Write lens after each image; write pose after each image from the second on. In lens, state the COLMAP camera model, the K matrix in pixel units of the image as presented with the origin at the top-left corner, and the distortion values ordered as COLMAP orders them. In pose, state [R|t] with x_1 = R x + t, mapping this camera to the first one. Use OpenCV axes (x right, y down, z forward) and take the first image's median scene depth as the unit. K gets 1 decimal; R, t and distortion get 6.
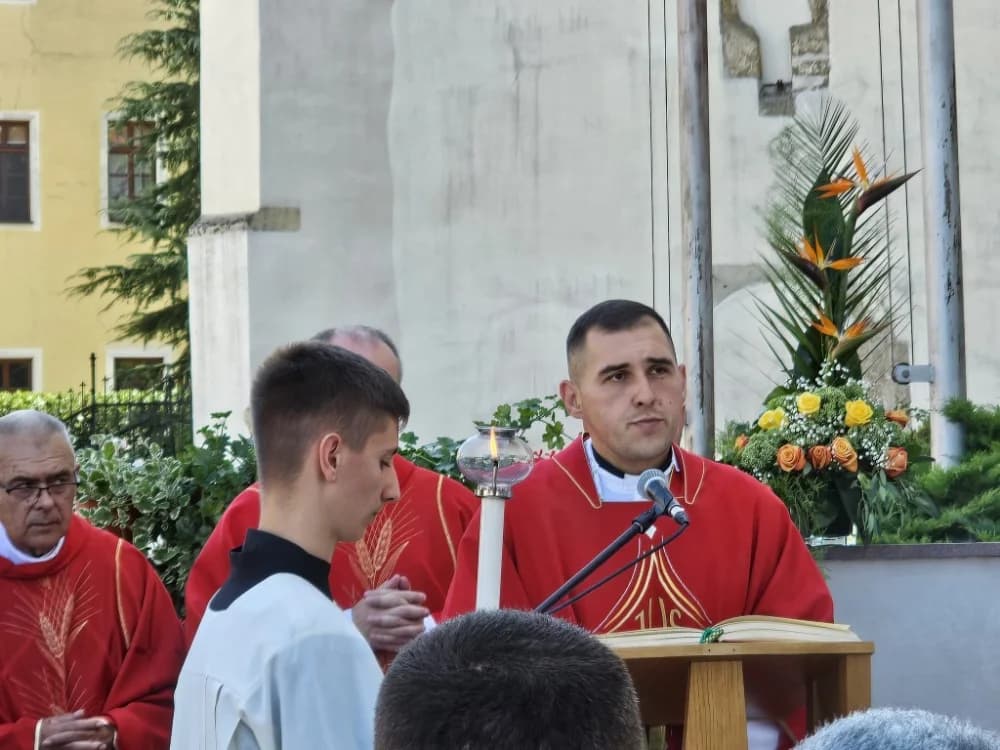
lens RADIAL K [[4173.1, 0, 500.0], [0, 4173.1, 375.0], [0, 0, 1]] dist [-1.247233, 34.660694]
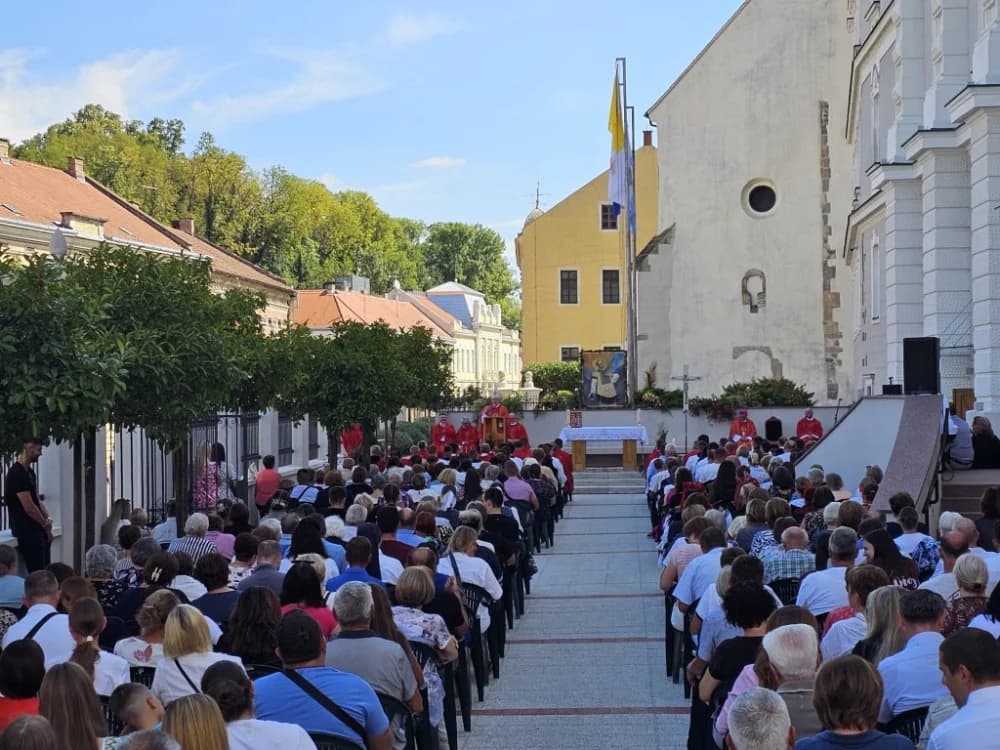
lens RADIAL K [[2613.6, 0, 500.0], [0, 2613.6, 375.0], [0, 0, 1]] dist [0.979319, 0.221126]
pose [[0.953379, -0.000437, -0.301774, 1.875243], [0.009818, 0.999514, 0.029571, -0.232302], [0.301615, -0.031155, 0.952921, -5.084811]]
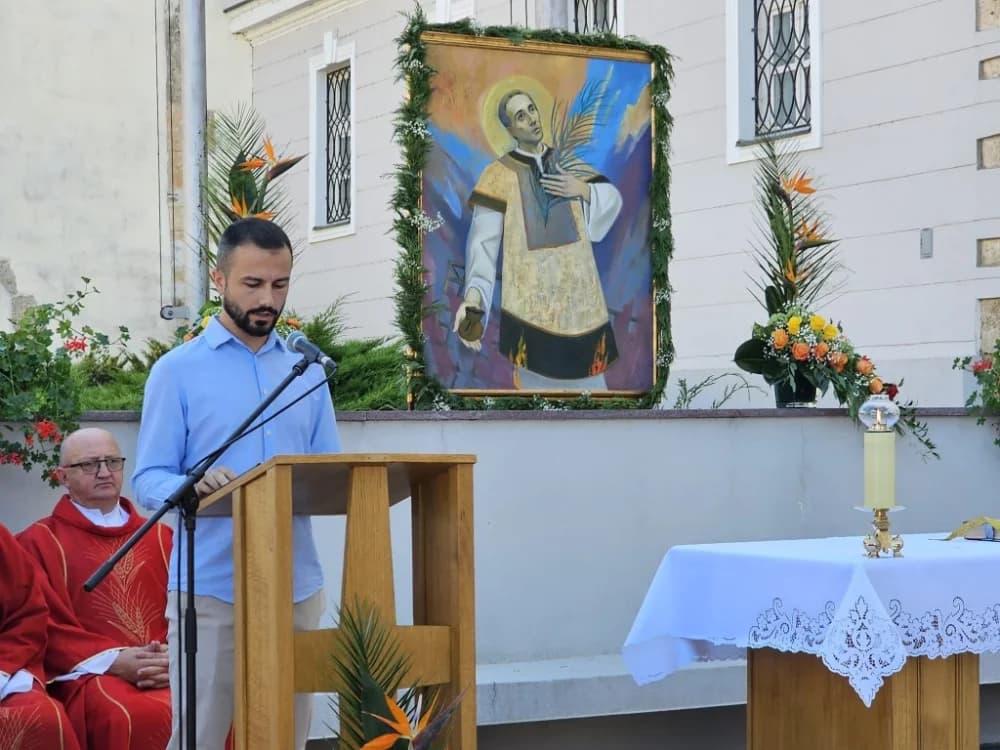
lens RADIAL K [[2664.2, 0, 501.2], [0, 2664.2, 423.0], [0, 0, 1]] dist [-1.190803, 21.837413]
pose [[0.949448, 0.009979, 0.313765, -0.123318], [-0.018158, 0.999567, 0.023157, 0.022480], [-0.313398, -0.027683, 0.949218, 0.099280]]
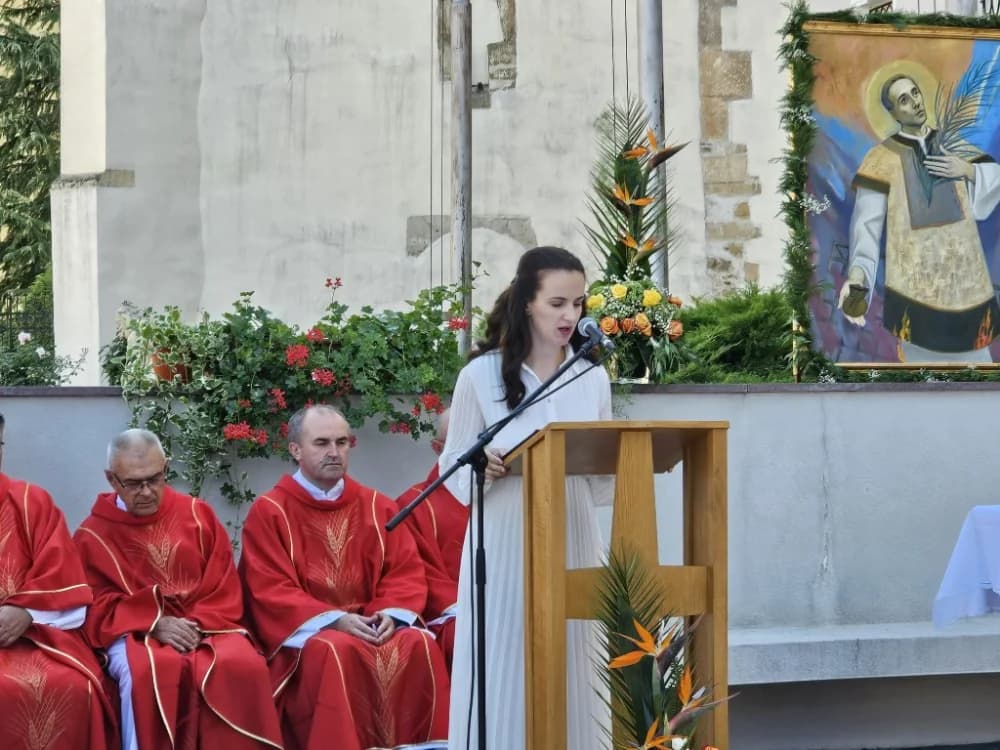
lens RADIAL K [[3203.0, 0, 522.2], [0, 3203.0, 375.2], [0, 0, 1]] dist [-0.835238, 17.023913]
pose [[0.994297, 0.008526, 0.106307, -0.086873], [-0.010736, 0.999737, 0.020242, 0.014149], [-0.106107, -0.021268, 0.994127, -0.180522]]
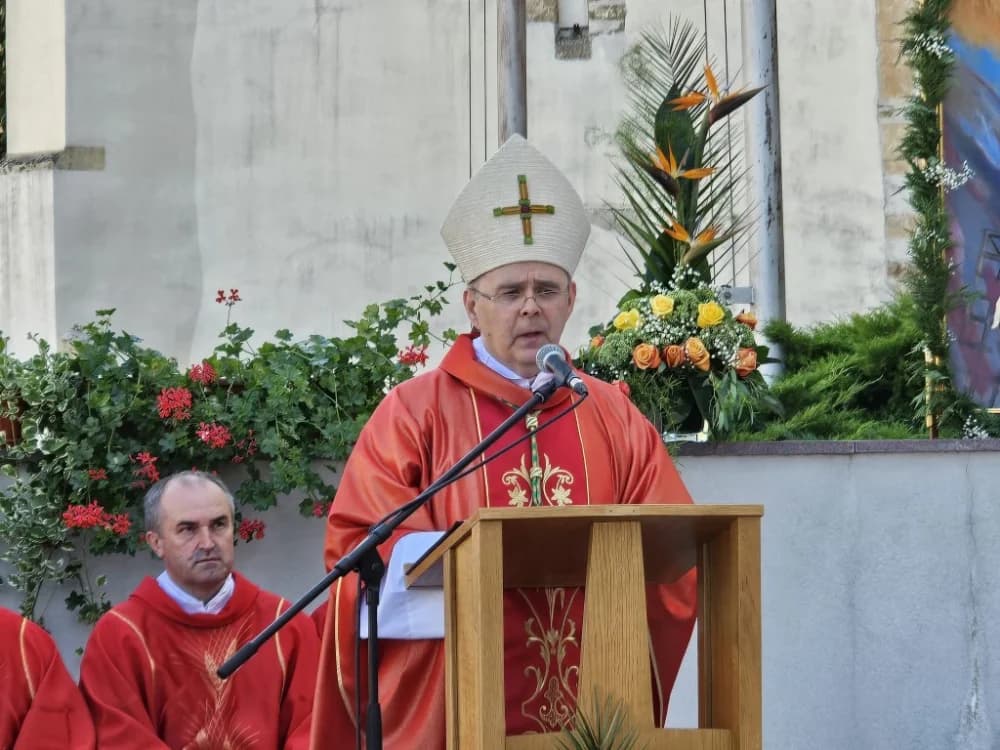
lens RADIAL K [[4173.1, 0, 500.0], [0, 4173.1, 375.0], [0, 0, 1]] dist [-1.247233, 34.660694]
pose [[0.998330, 0.003730, 0.057646, -0.026627], [-0.004308, 0.999942, 0.009901, 0.013993], [-0.057606, -0.010133, 0.998288, -0.046222]]
